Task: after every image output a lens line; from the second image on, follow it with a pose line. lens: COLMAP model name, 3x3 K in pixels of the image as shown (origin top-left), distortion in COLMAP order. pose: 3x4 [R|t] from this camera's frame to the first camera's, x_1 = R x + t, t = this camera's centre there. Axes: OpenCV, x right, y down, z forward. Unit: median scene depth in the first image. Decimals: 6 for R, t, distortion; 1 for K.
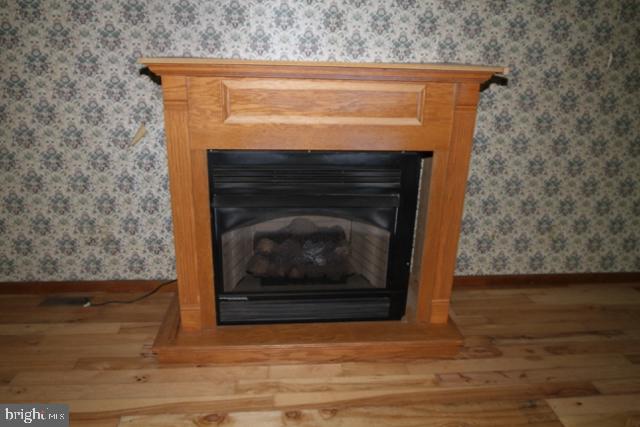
lens RADIAL K [[474.8, 0, 320.0], [0, 474.8, 213.5], [0, 0, 1]] dist [-0.031684, 0.008650]
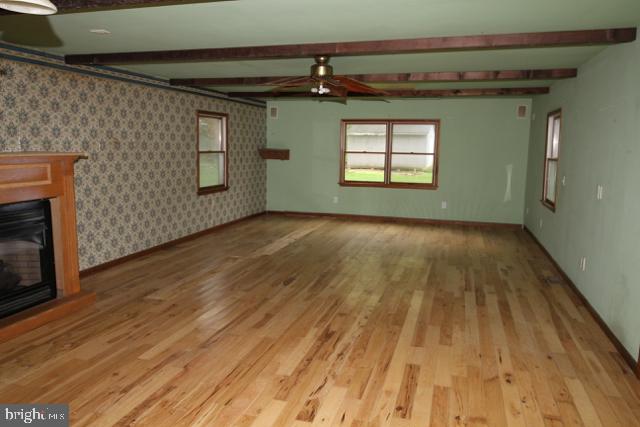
lens RADIAL K [[474.8, 0, 320.0], [0, 474.8, 213.5], [0, 0, 1]] dist [-0.031684, 0.008650]
pose [[0.362589, -0.160969, 0.917943, -1.052486], [0.312983, 0.948796, 0.042751, 0.172722], [-0.877822, 0.271800, 0.394403, -0.608308]]
